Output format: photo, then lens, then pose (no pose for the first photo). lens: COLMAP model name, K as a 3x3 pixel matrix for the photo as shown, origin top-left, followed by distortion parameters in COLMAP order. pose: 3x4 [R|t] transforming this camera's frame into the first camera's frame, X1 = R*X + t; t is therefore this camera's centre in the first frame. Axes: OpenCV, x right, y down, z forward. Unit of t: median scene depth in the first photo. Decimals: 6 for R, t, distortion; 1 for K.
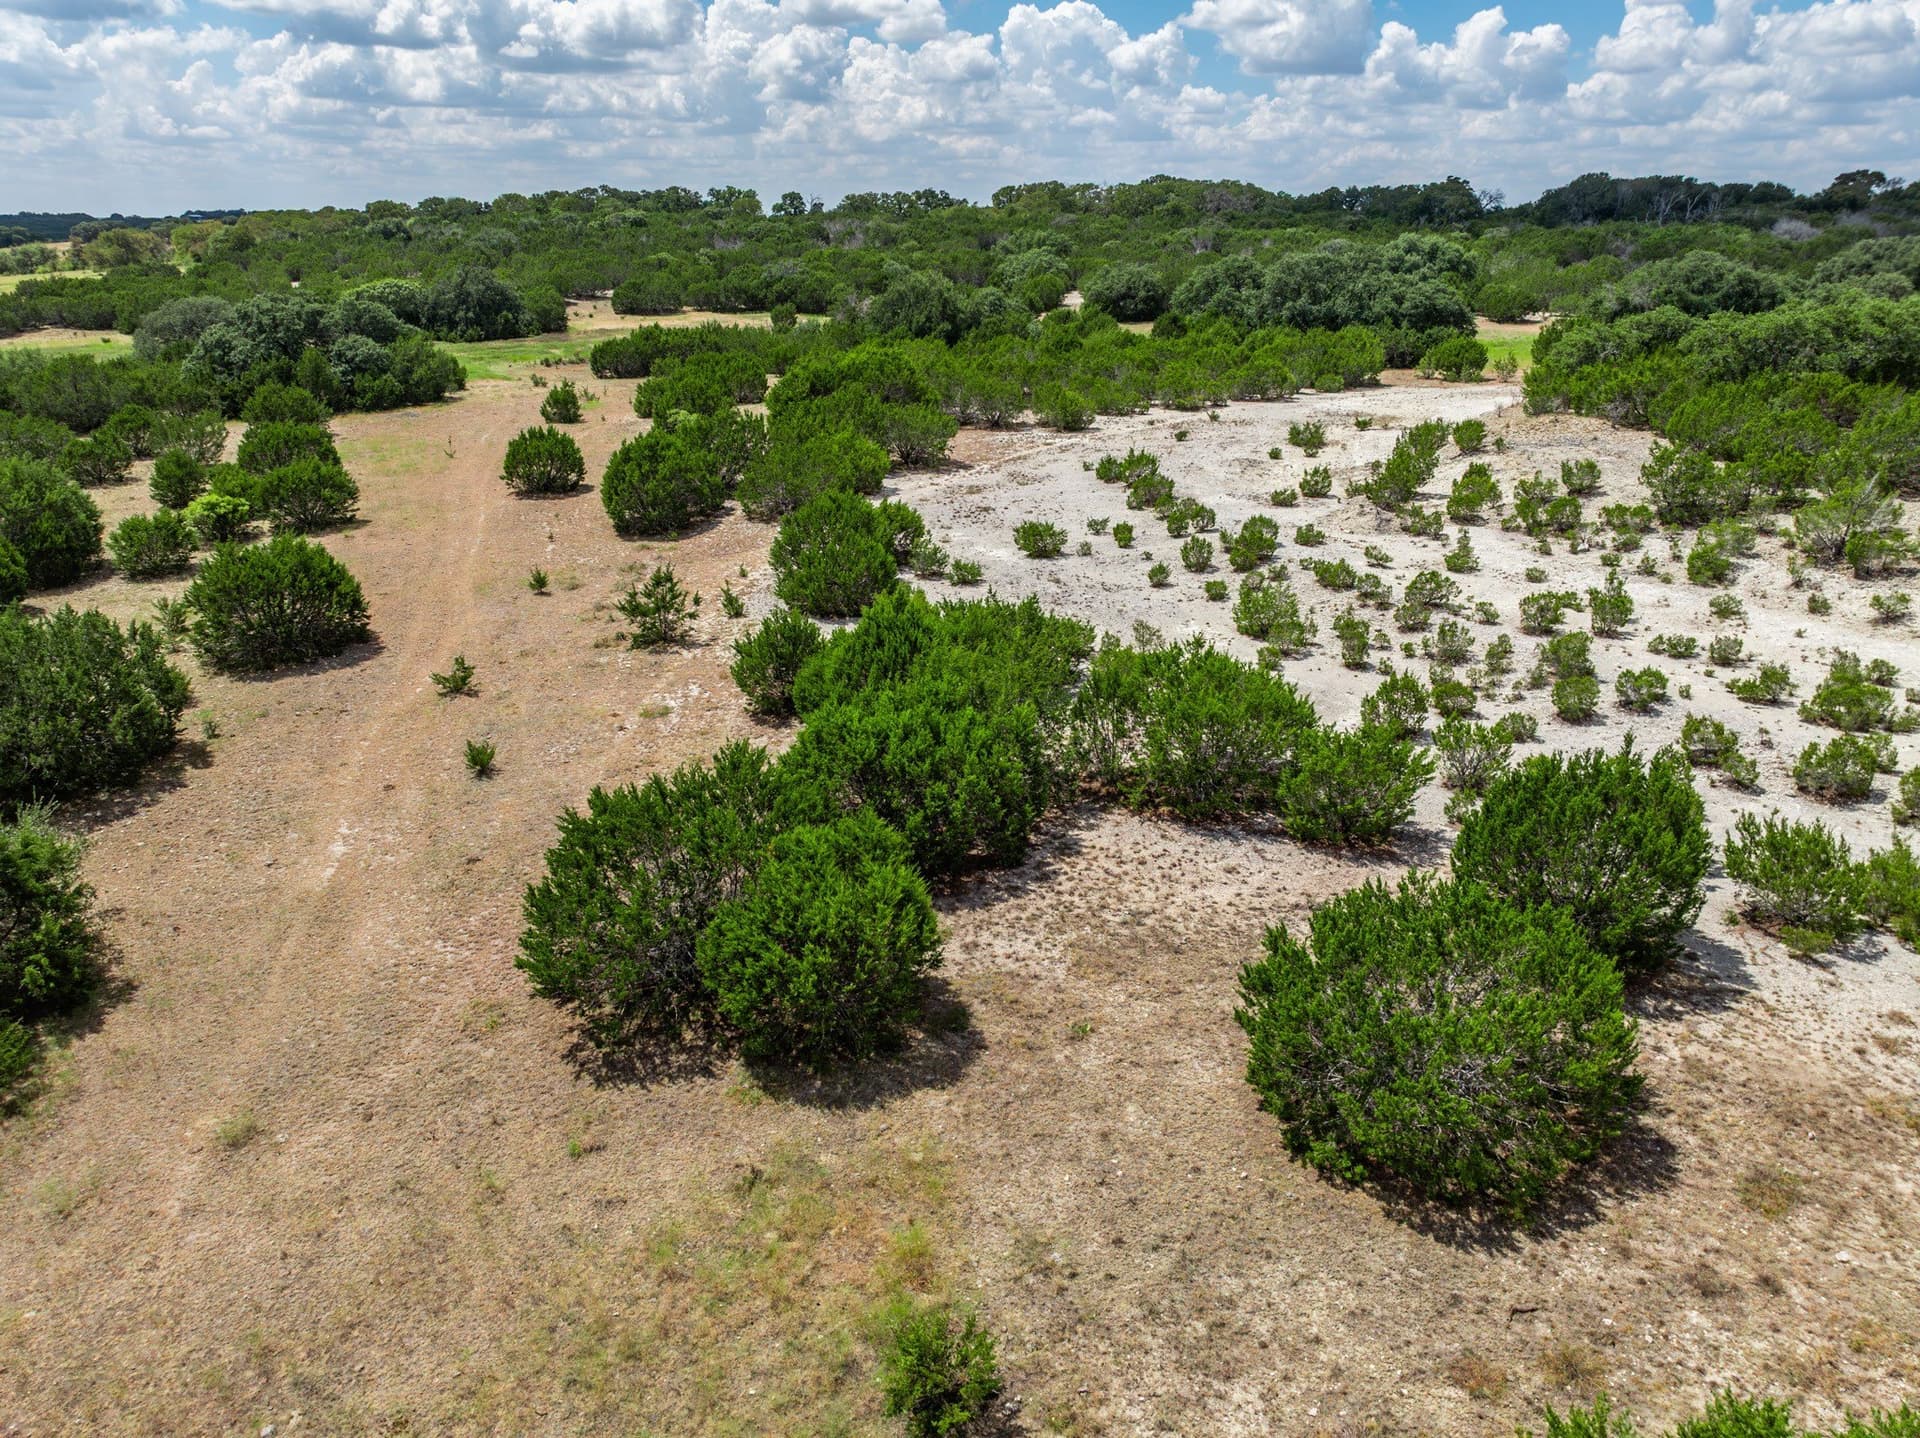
lens RADIAL K [[1349.3, 0, 952.9], [0, 1349.3, 720.7], [0, 0, 1]] dist [-0.034365, 0.021759]
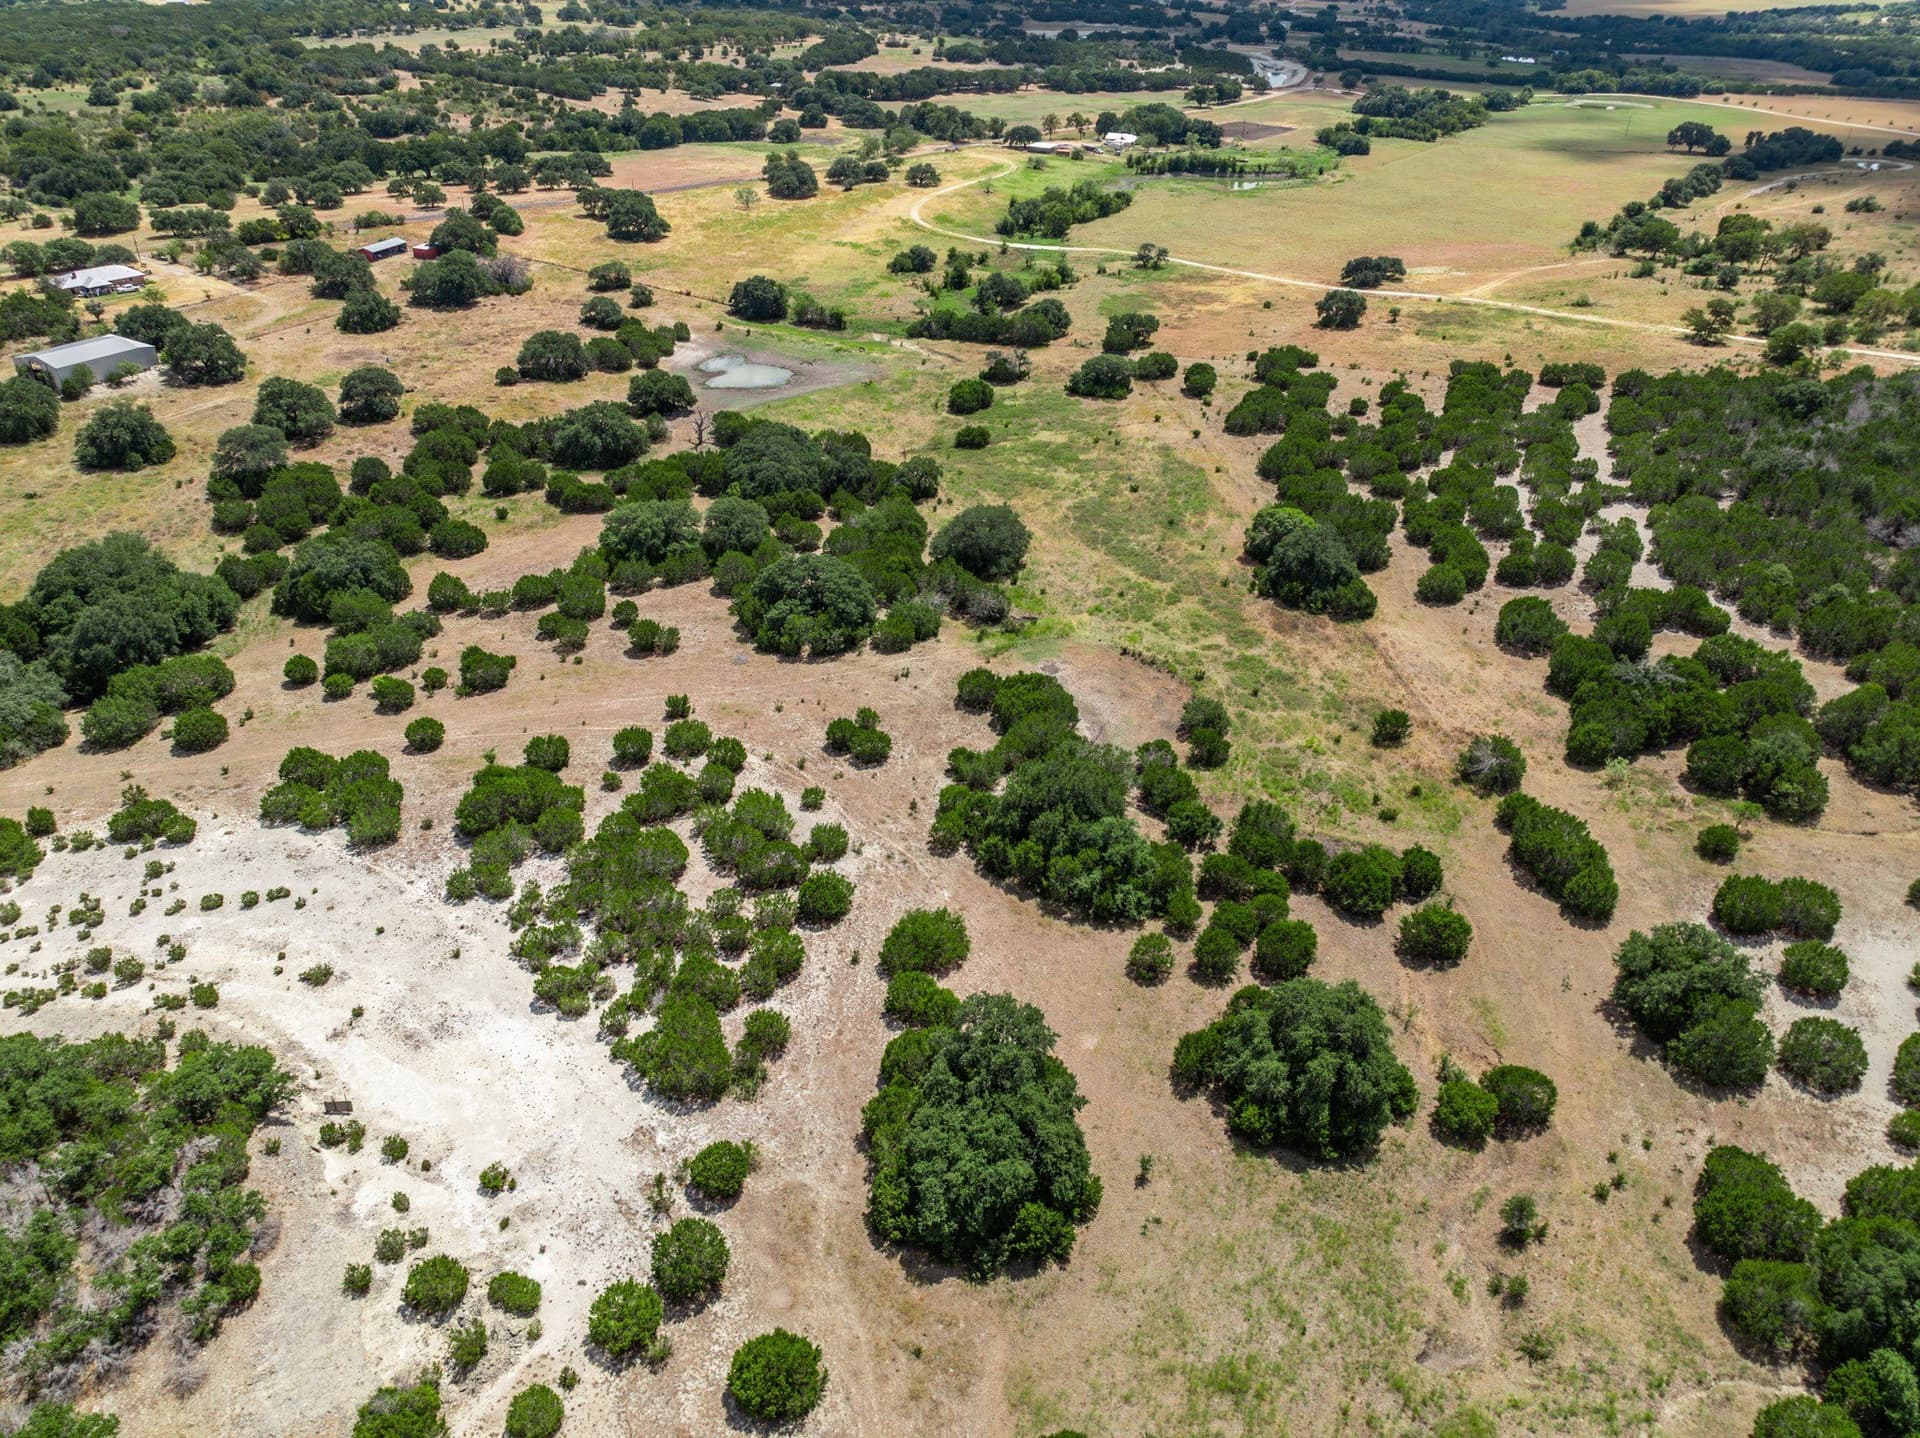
lens RADIAL K [[1349.3, 0, 961.2], [0, 1349.3, 721.2], [0, 0, 1]] dist [-0.034365, 0.021759]
pose [[0.020259, 0.524204, -0.851351, 0.416589], [-0.357736, 0.798951, 0.483427, -0.421958], [0.933603, 0.294765, 0.203713, 0.366949]]
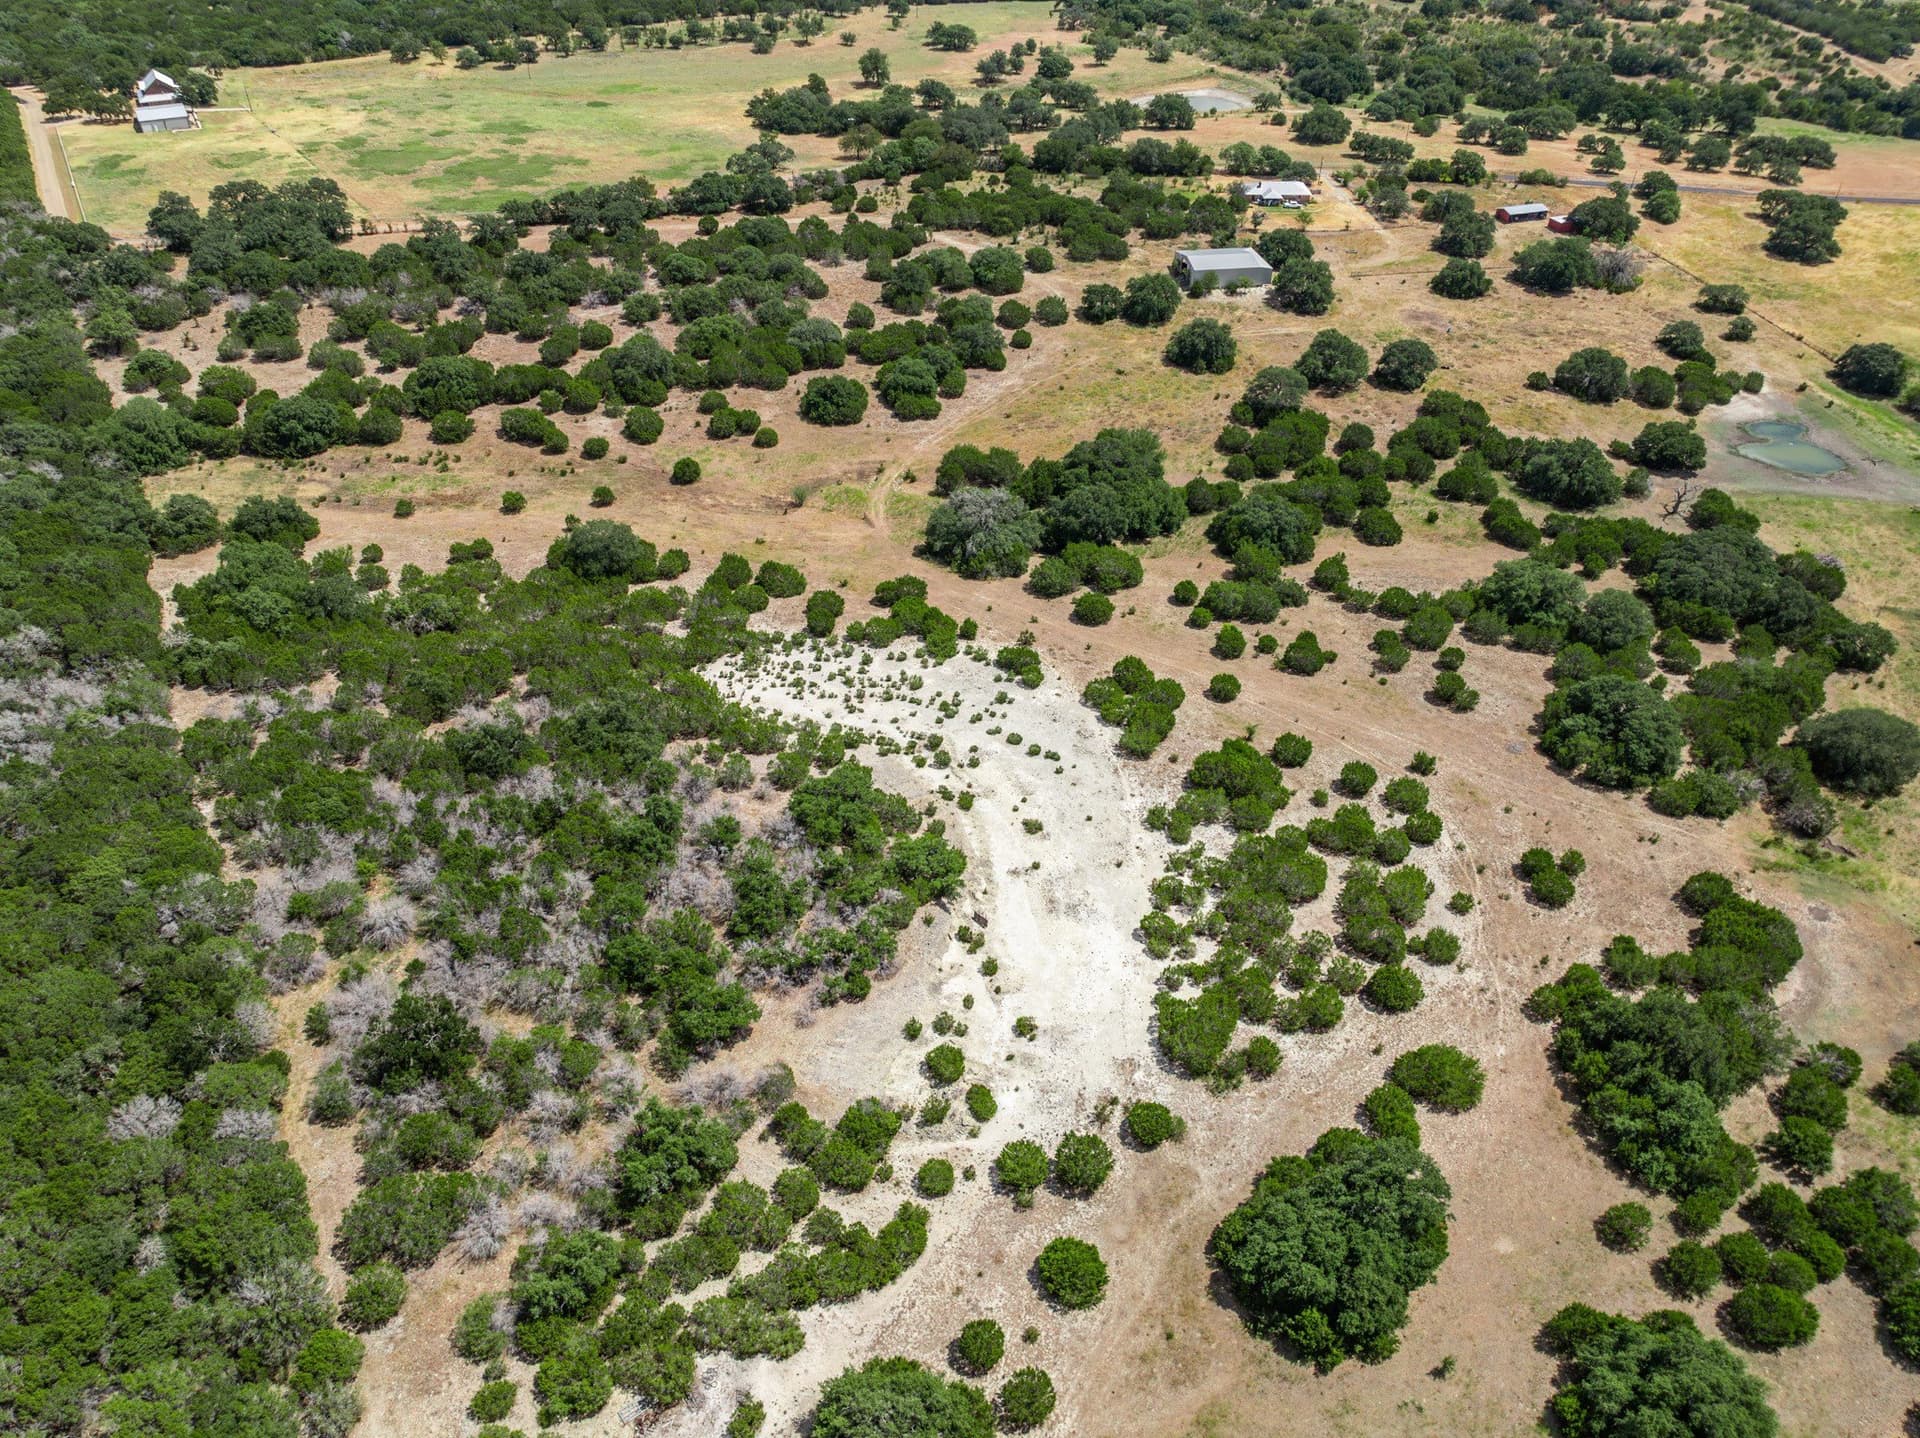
lens RADIAL K [[1349.3, 0, 956.7], [0, 1349.3, 713.4], [0, 0, 1]] dist [-0.034365, 0.021759]
pose [[-0.744093, 0.395795, -0.538212, 0.414581], [-0.238674, 0.594959, 0.767501, -0.559254], [0.623987, 0.699550, -0.348239, 0.440142]]
